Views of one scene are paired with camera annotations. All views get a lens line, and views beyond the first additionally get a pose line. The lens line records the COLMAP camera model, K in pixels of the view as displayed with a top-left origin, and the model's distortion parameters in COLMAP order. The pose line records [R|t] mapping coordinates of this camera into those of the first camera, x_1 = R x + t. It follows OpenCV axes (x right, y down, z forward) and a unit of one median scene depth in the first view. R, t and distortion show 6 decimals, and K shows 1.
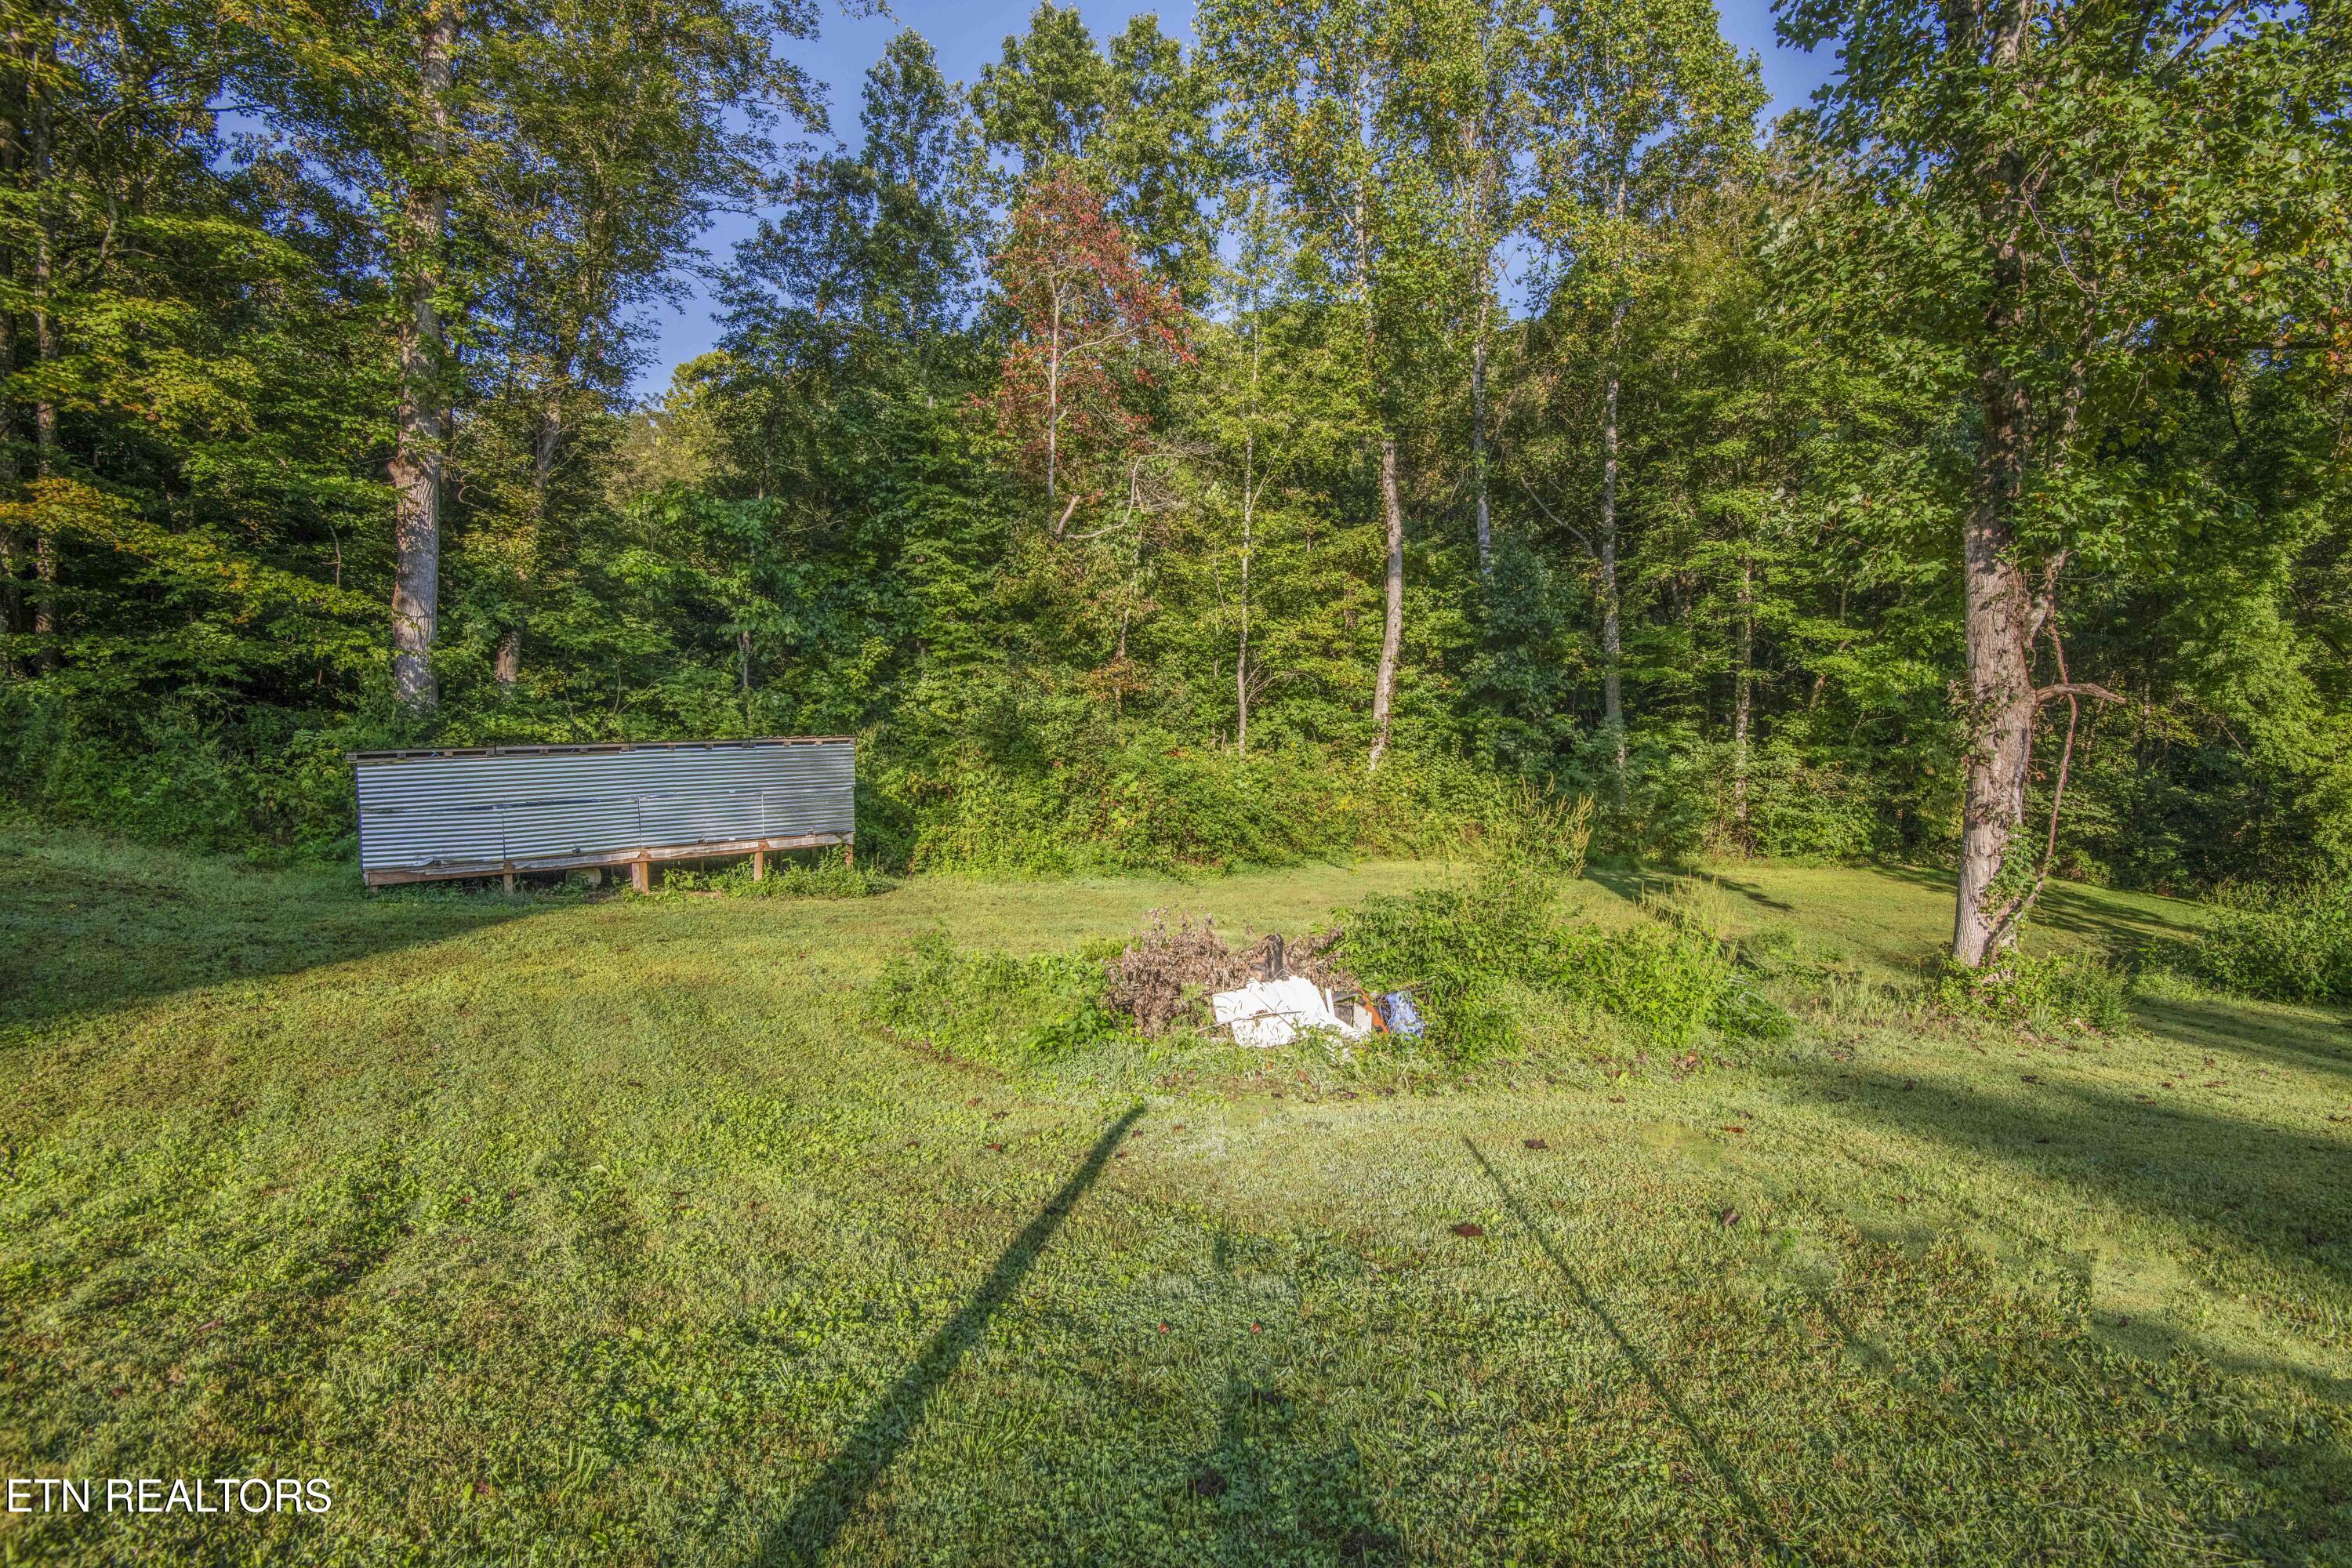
lens RADIAL K [[1032.5, 0, 1185.7], [0, 1032.5, 817.2], [0, 0, 1]] dist [-0.062687, 0.000716]
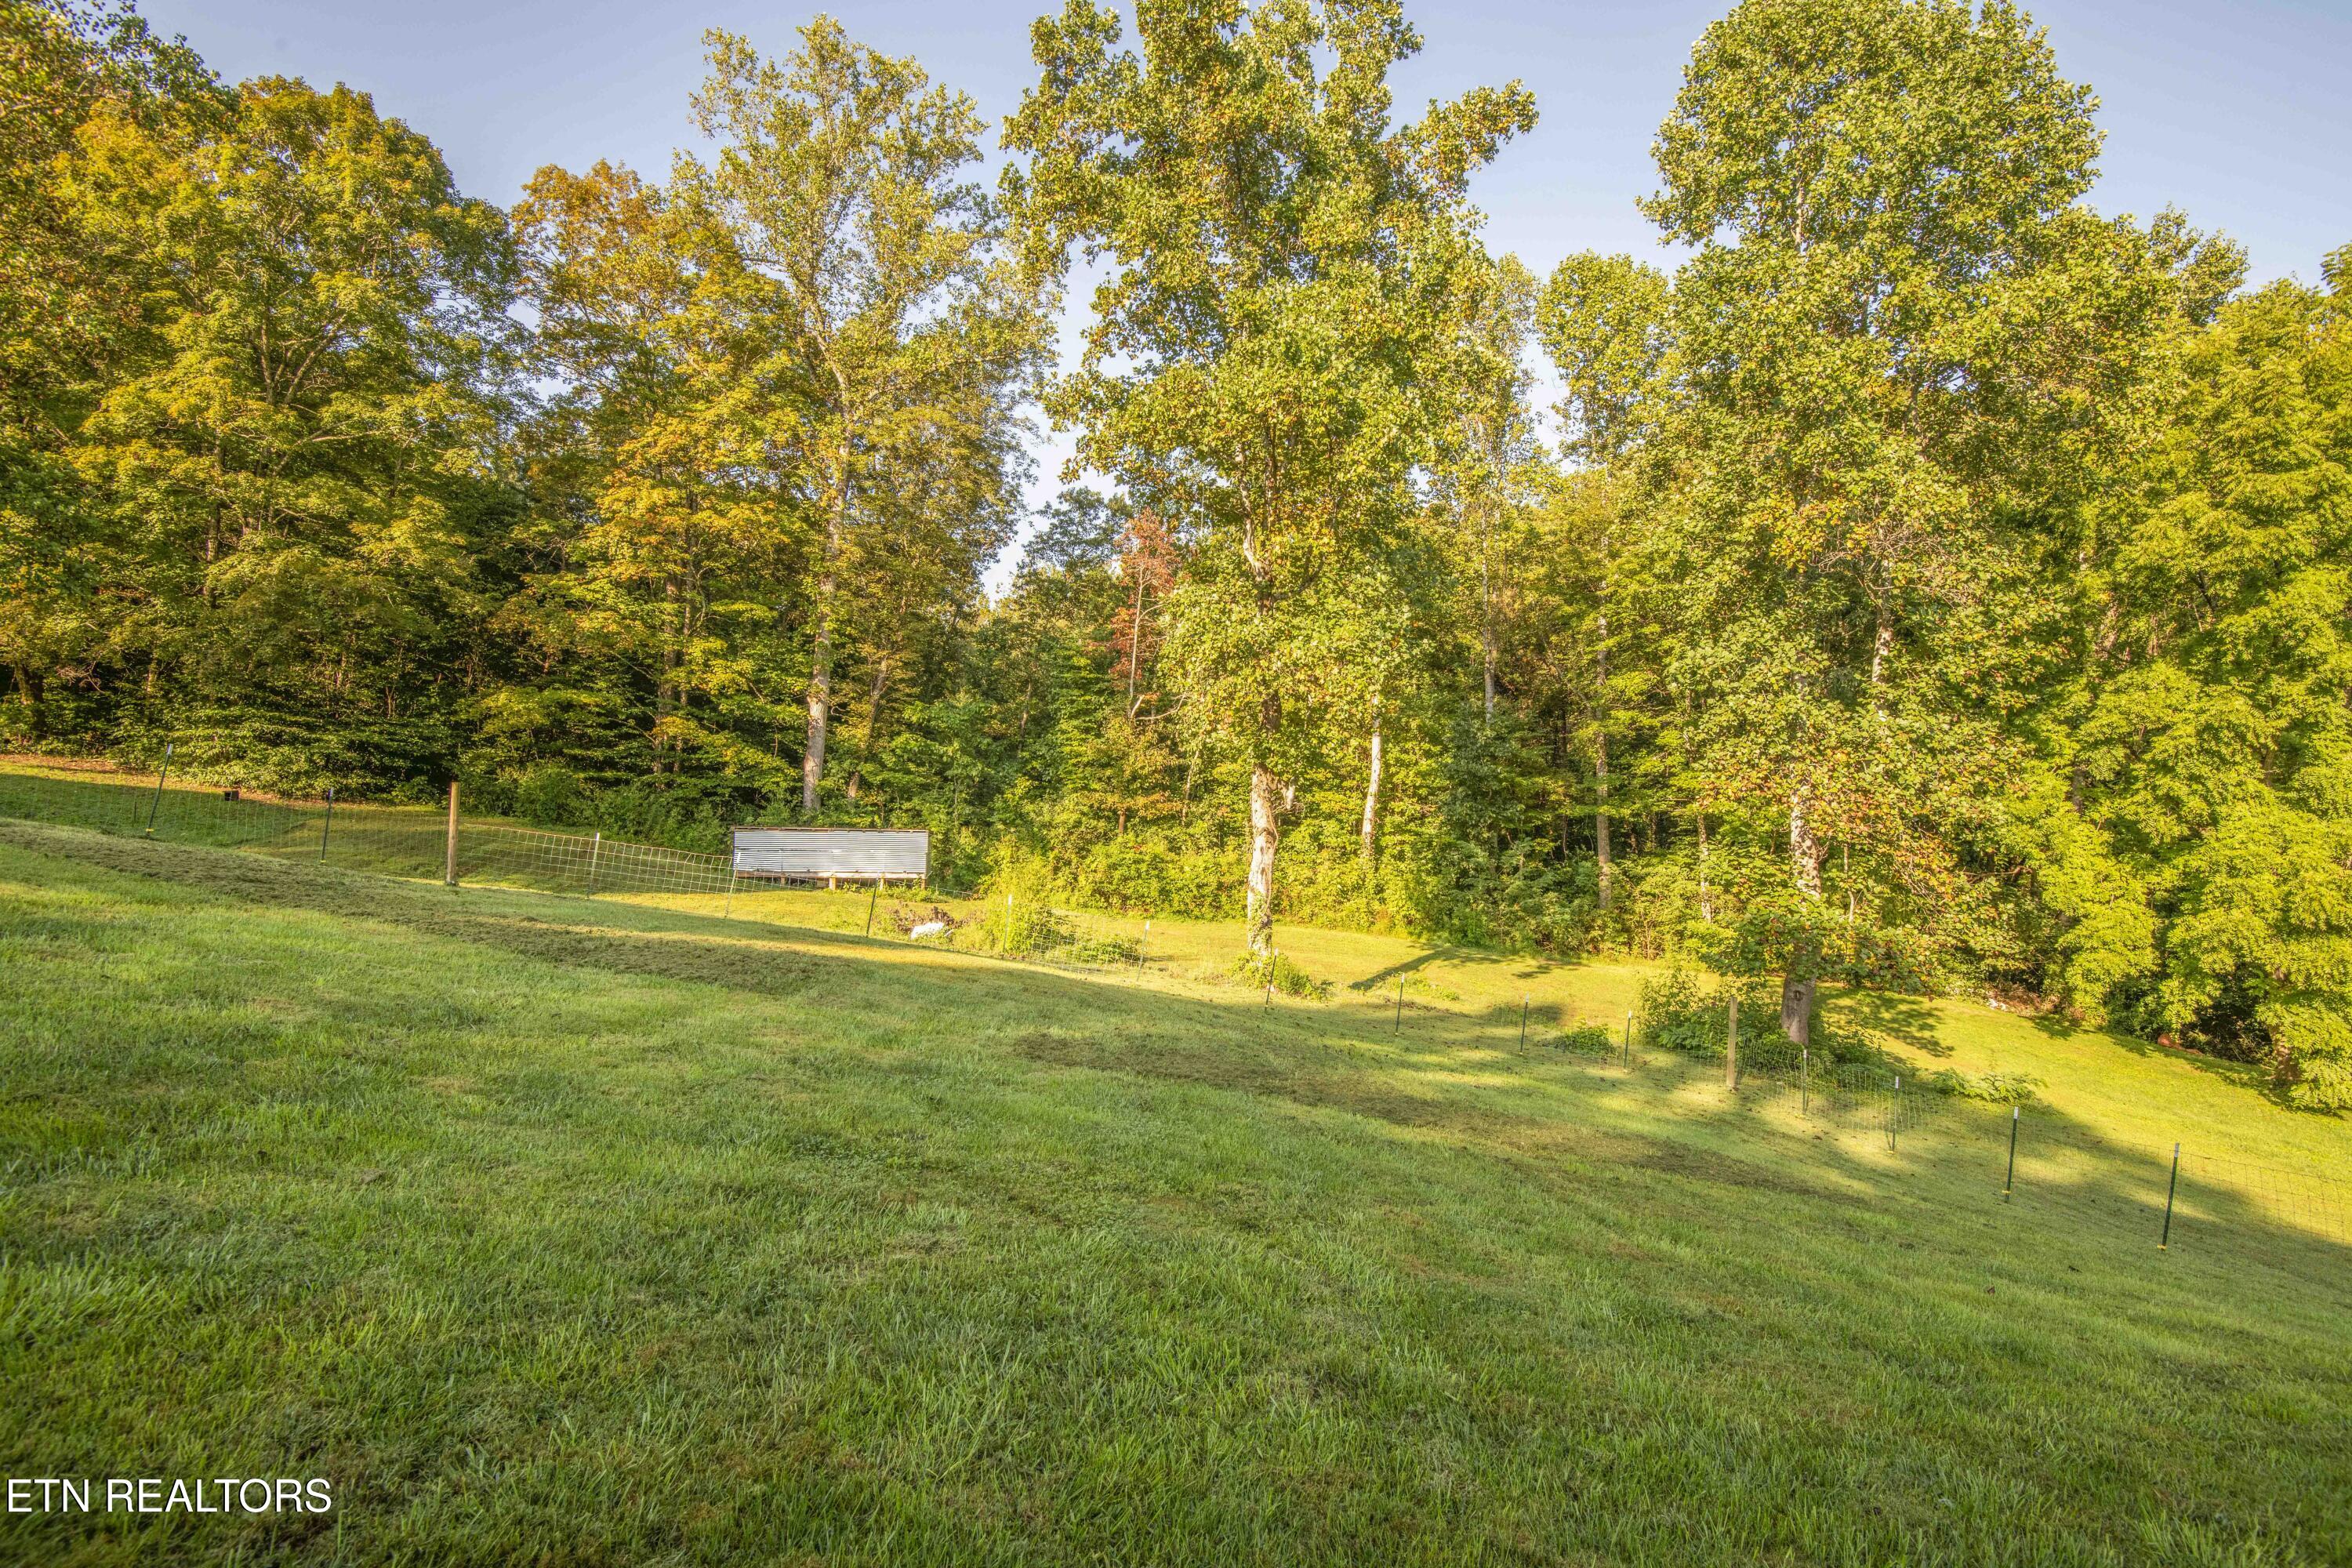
lens RADIAL K [[1091.2, 0, 1188.9], [0, 1091.2, 781.6], [0, 0, 1]] dist [-0.001312, -0.027735]
pose [[0.870754, 0.014239, -0.491512, 1.095580], [-0.079130, 0.990610, -0.111487, 0.029957], [0.485310, 0.135971, 0.863705, -0.640859]]
